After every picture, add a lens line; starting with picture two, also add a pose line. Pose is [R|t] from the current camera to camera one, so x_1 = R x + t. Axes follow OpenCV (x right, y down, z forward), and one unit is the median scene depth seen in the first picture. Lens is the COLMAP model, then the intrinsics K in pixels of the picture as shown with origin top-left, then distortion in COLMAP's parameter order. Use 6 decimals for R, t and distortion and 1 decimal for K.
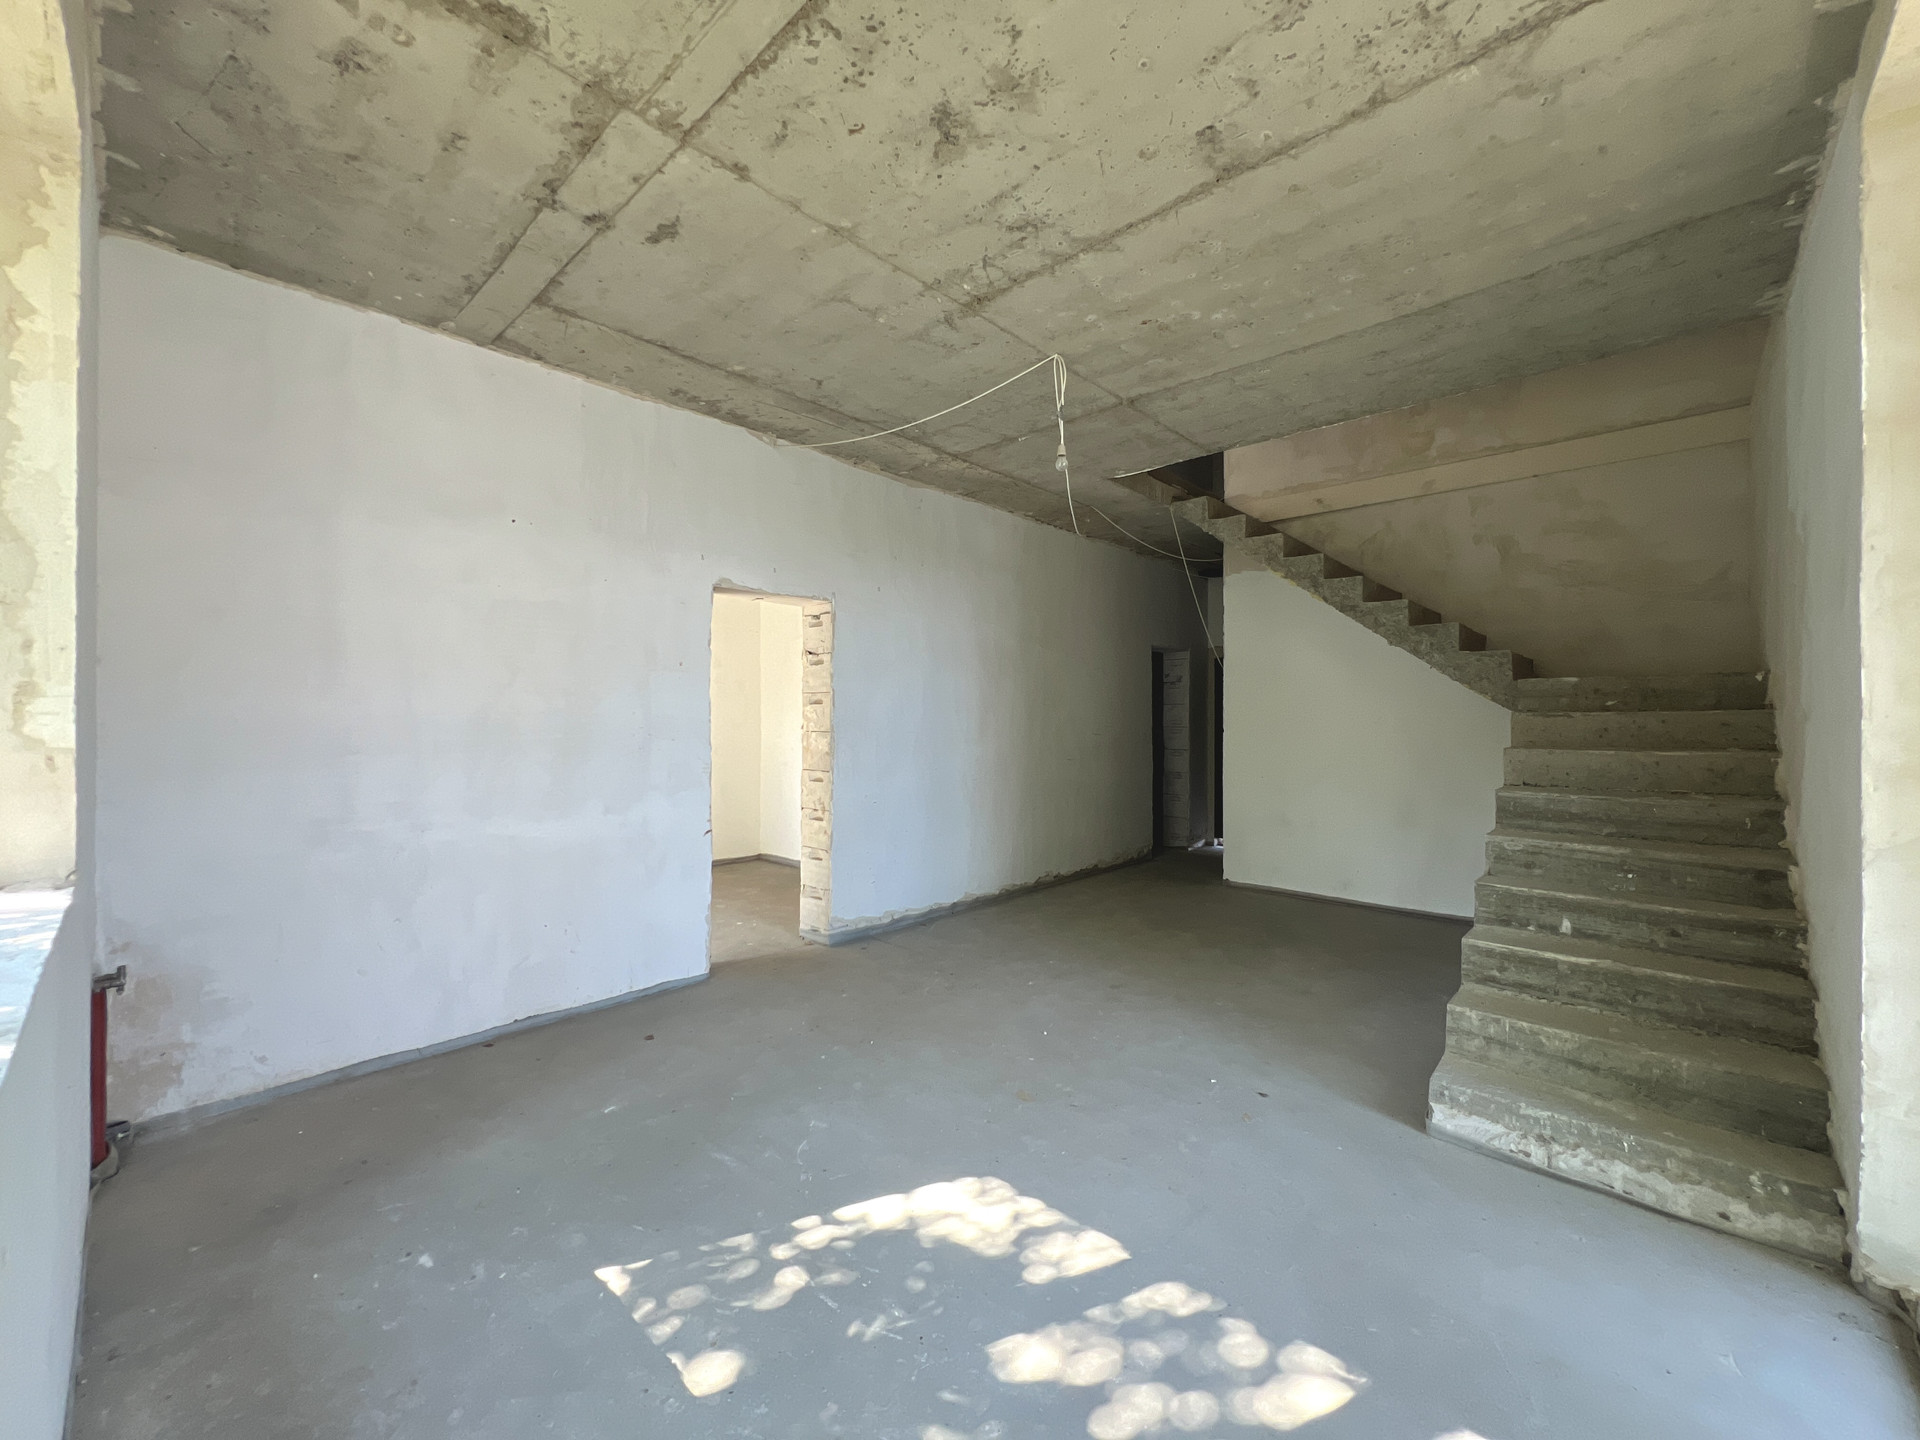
lens RADIAL K [[769.0, 0, 960.0], [0, 769.0, 720.0], [0, 0, 1]] dist [-0.001473, 0.000522]
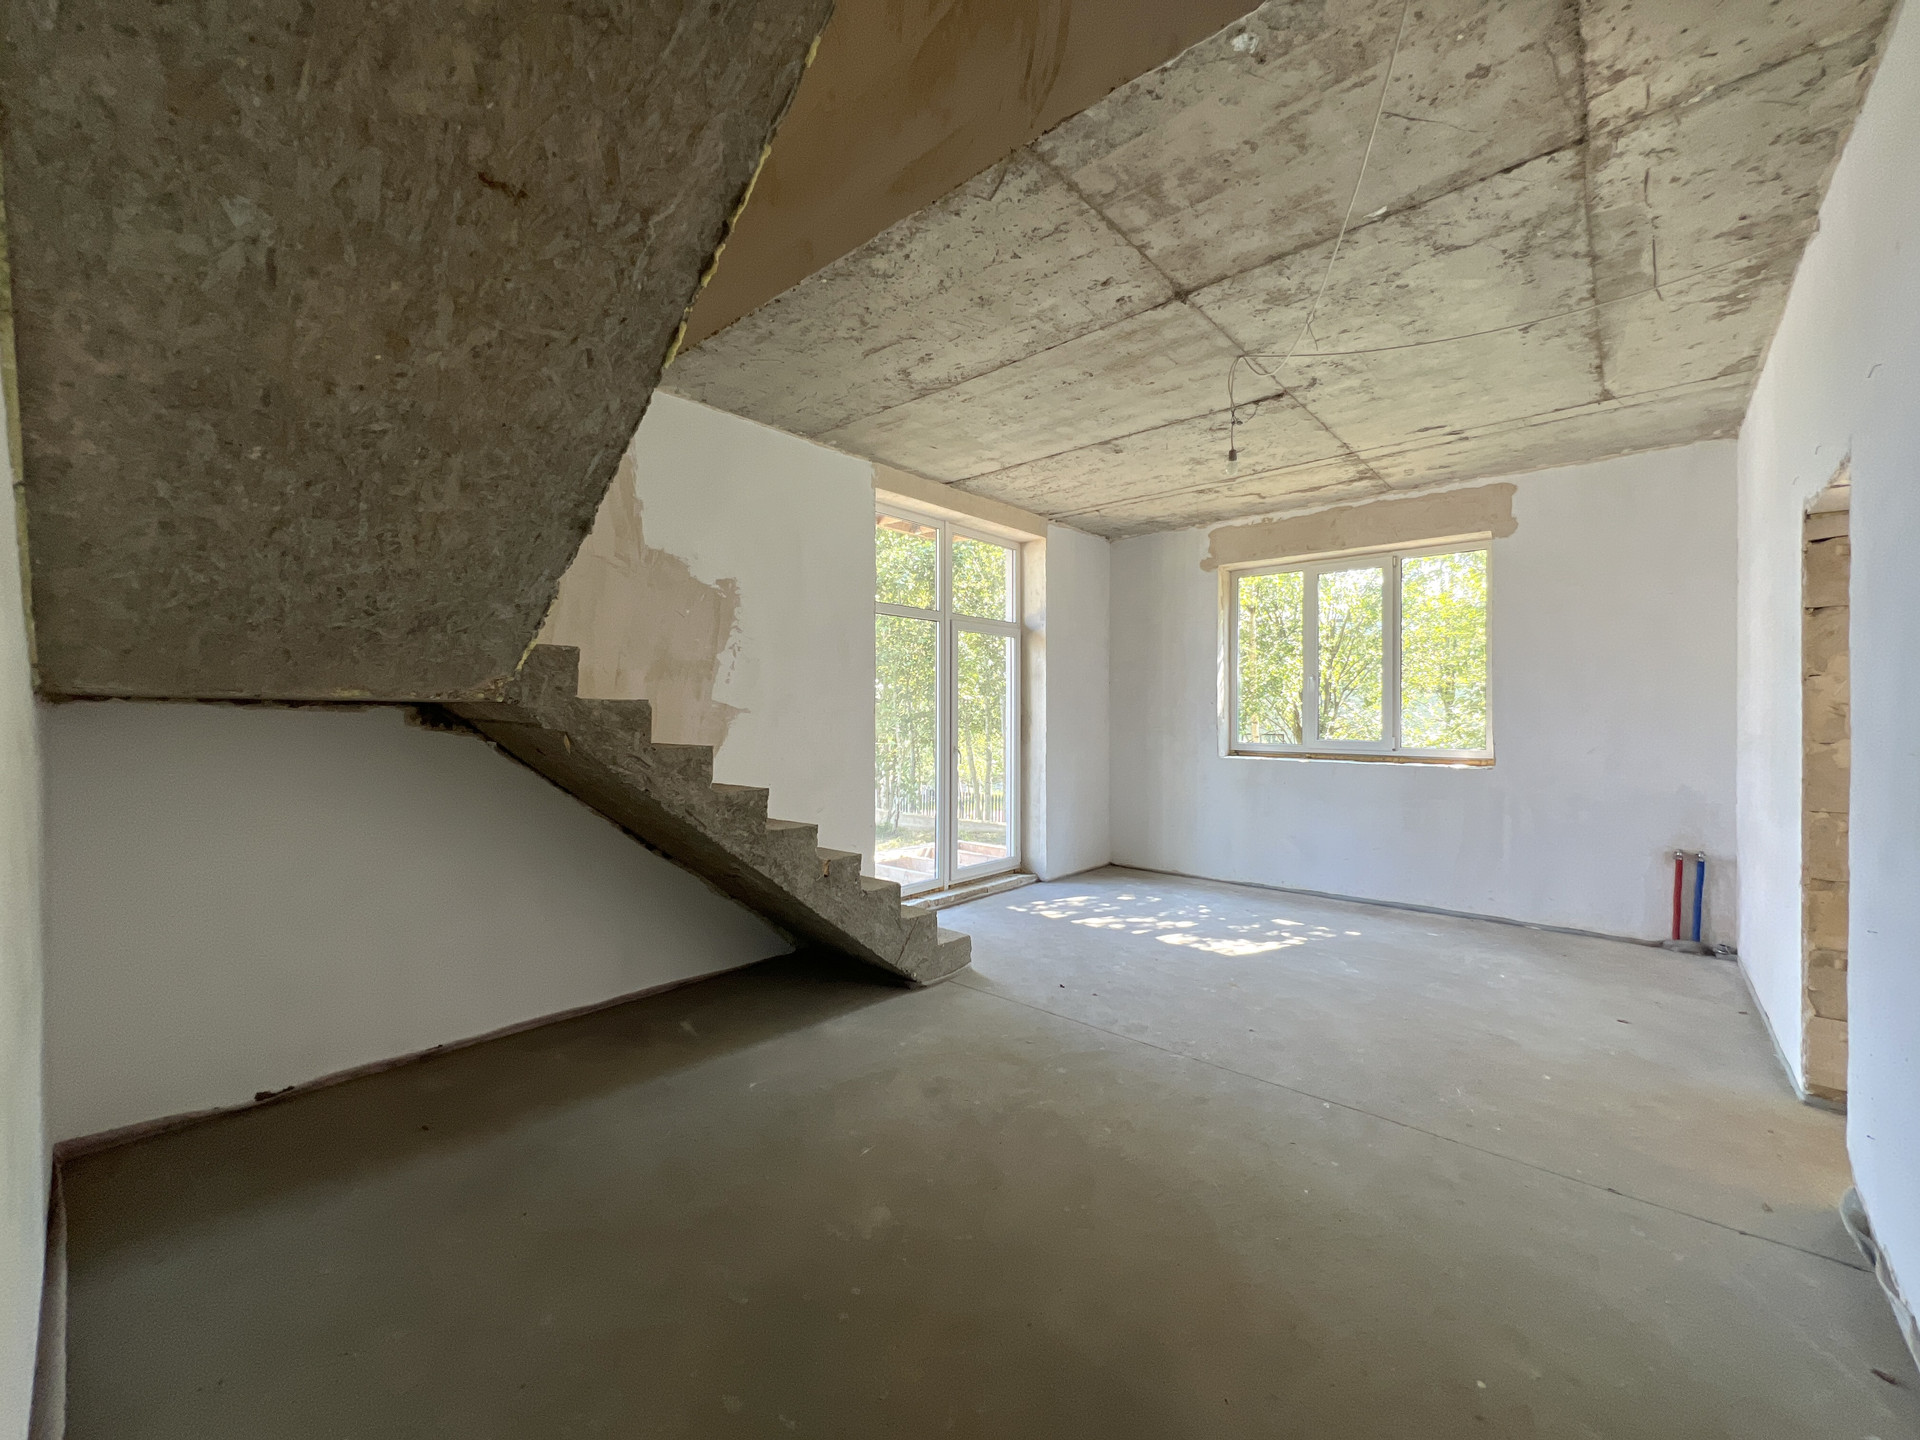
lens RADIAL K [[759.2, 0, 955.8], [0, 759.2, 710.2], [0, 0, 1]] dist [-0.002519, -0.000094]
pose [[-0.999881, -0.003468, -0.015031, 0.690548], [-0.003405, 0.999985, -0.004187, 0.003447], [0.015045, -0.004135, -0.999878, 2.673535]]
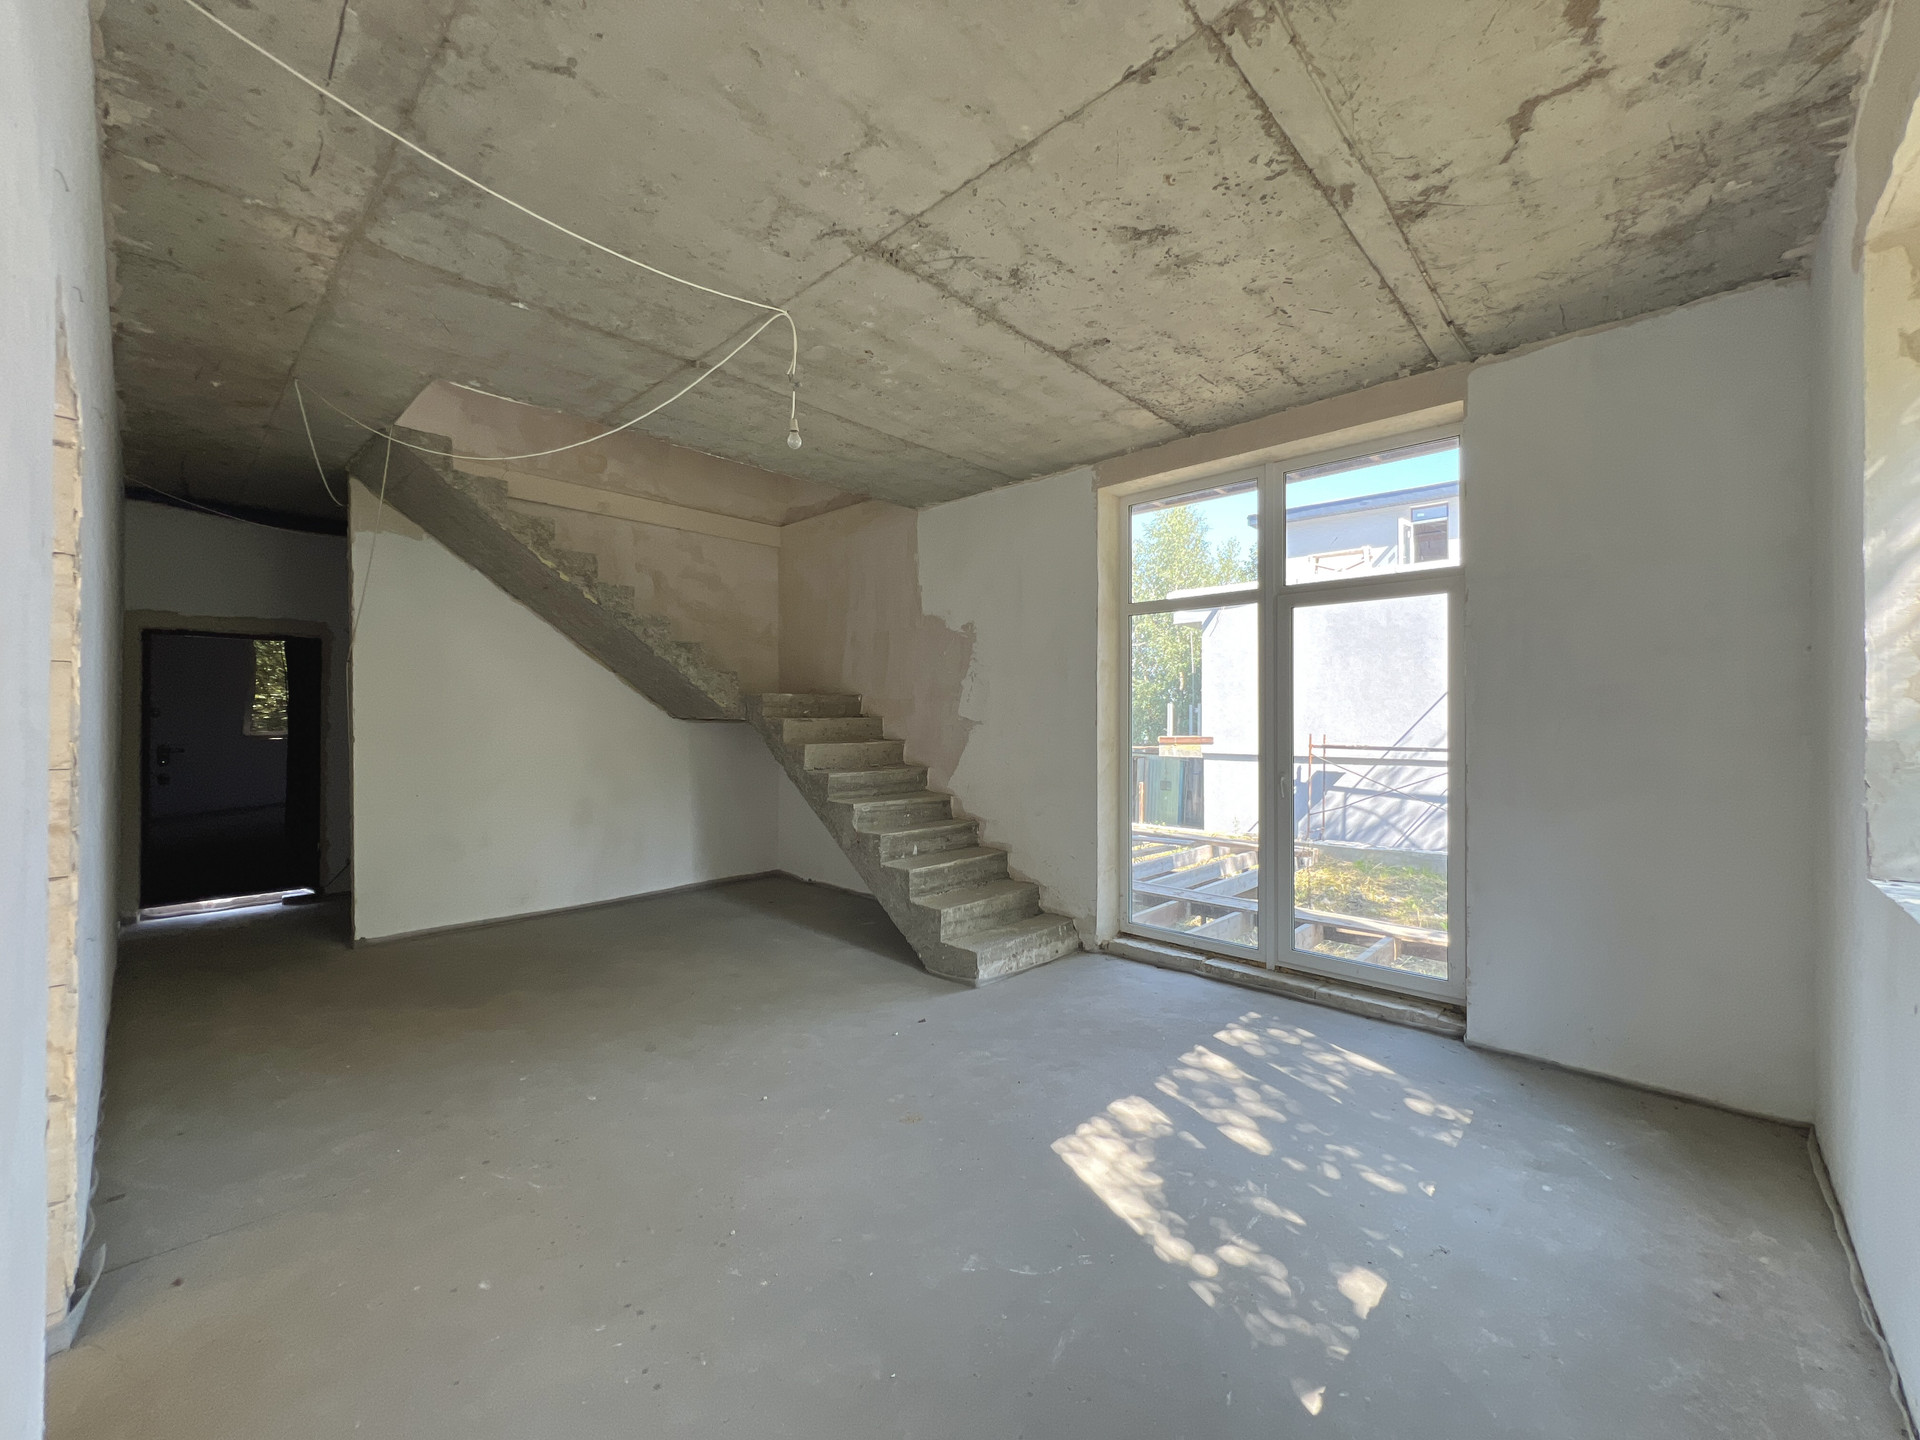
lens RADIAL K [[763.1, 0, 956.7], [0, 763.1, 717.1], [0, 0, 1]] dist [-0.004181, 0.000734]
pose [[0.008475, 0.001055, 0.999964, -0.988313], [0.000261, 0.999999, -0.001057, -0.015562], [-0.999964, 0.000270, 0.008475, 1.062481]]
